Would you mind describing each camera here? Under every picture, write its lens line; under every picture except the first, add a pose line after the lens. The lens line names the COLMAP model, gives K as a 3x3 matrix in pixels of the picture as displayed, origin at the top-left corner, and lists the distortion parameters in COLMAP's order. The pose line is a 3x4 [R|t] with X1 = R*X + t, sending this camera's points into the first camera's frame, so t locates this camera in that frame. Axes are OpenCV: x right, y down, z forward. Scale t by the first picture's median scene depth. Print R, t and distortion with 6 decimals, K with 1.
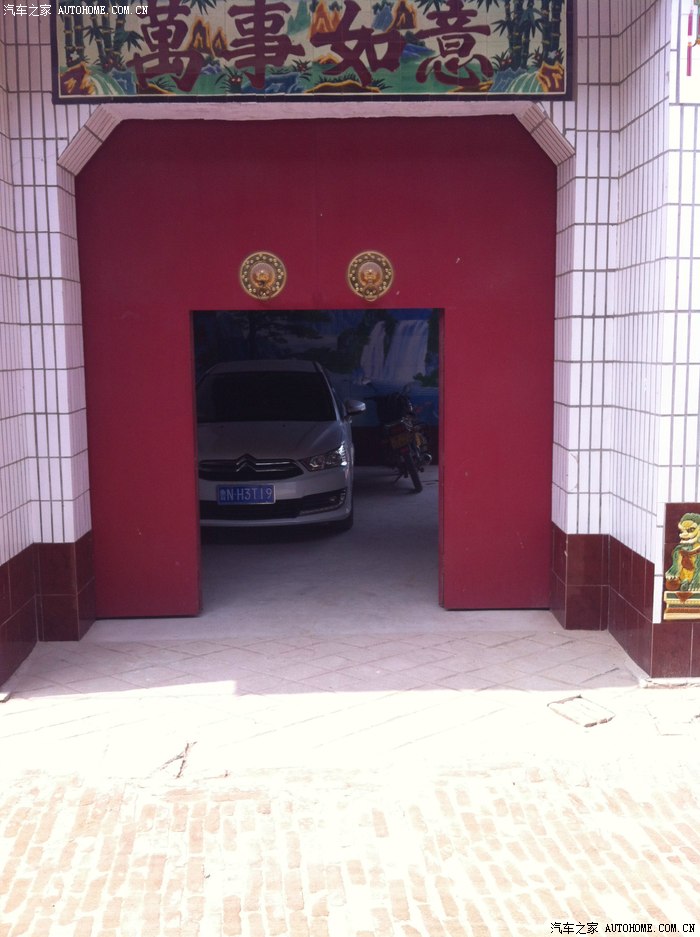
lens RADIAL K [[946.2, 0, 350.5], [0, 946.2, 466.0], [0, 0, 1]] dist [0.015732, -0.133770]
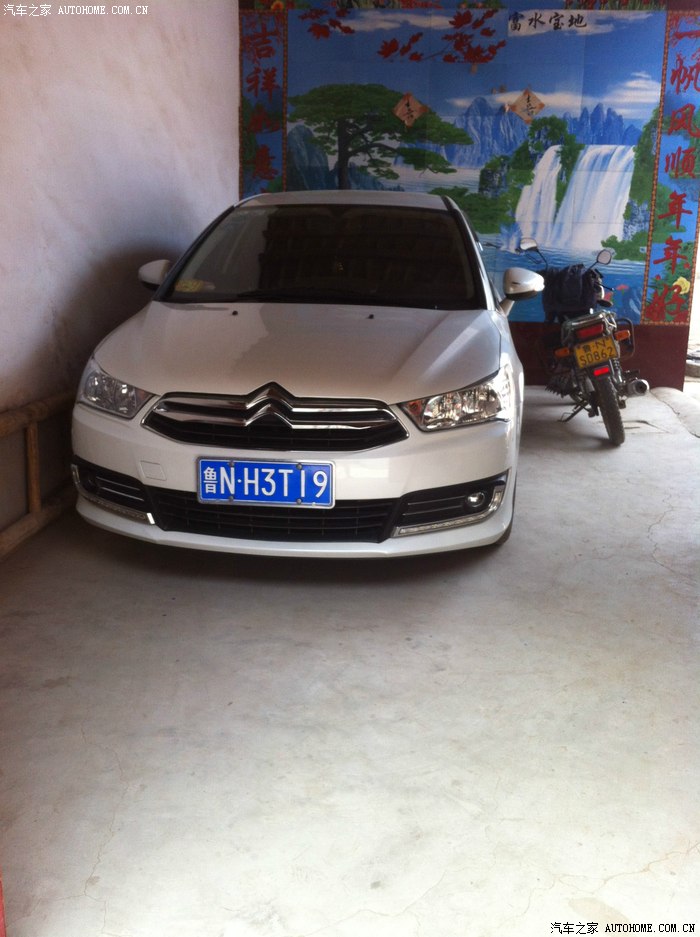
lens RADIAL K [[946.2, 0, 350.5], [0, 946.2, 466.0], [0, 0, 1]] dist [0.015732, -0.133770]
pose [[0.991862, 0.061611, -0.111414, -0.019894], [-0.047927, 0.991424, 0.121583, -0.020471], [0.117949, -0.115253, 0.986309, 0.423383]]
